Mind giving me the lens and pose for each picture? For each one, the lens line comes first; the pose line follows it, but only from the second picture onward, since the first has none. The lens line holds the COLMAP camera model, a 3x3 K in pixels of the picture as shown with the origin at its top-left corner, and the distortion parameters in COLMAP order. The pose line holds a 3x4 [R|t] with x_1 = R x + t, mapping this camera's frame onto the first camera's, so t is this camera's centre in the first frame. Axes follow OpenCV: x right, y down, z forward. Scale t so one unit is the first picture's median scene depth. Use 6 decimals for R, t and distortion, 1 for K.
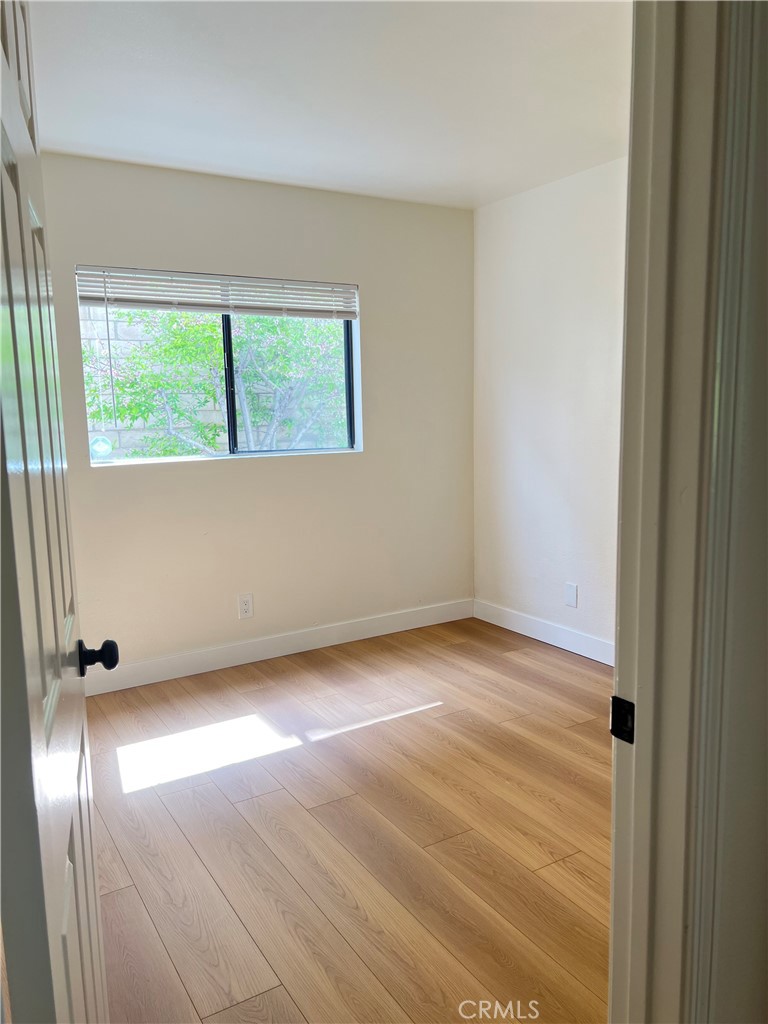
lens RADIAL K [[778.6, 0, 381.2], [0, 778.6, 516.4], [0, 0, 1]] dist [0.044474, -0.012705]
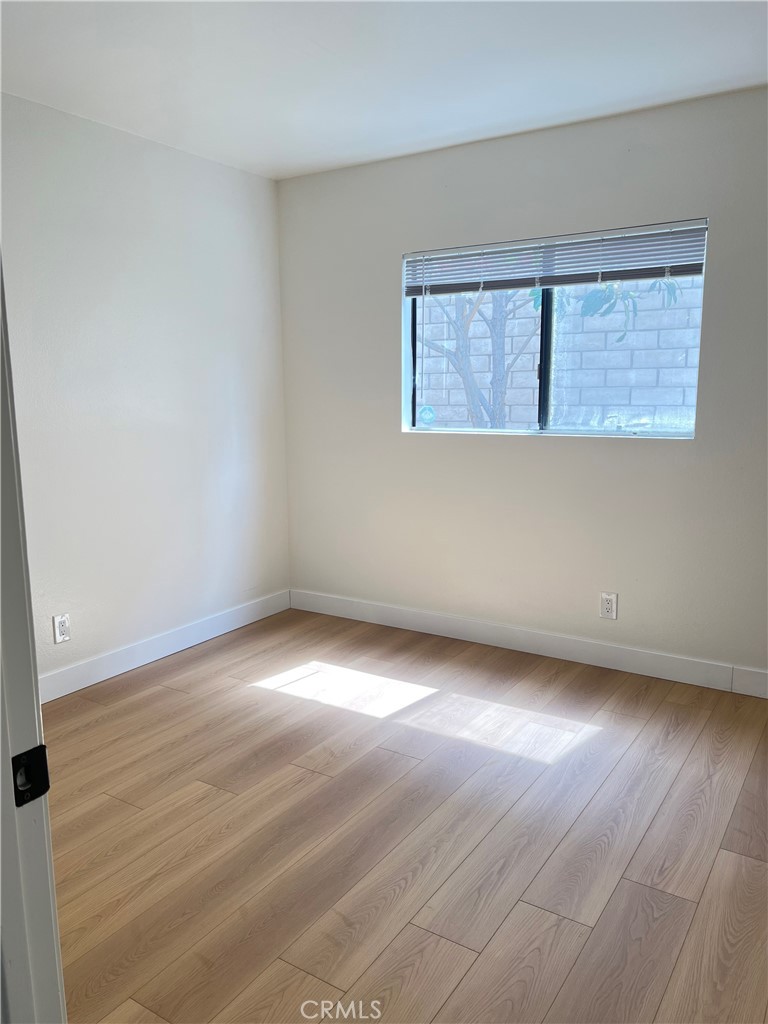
lens RADIAL K [[778.6, 0, 381.2], [0, 778.6, 516.4], [0, 0, 1]] dist [0.044474, -0.012705]
pose [[0.441261, 0.148480, -0.885010, 0.724487], [-0.132257, 0.986207, 0.099516, -0.061438], [0.887579, 0.073136, 0.454812, 0.497992]]
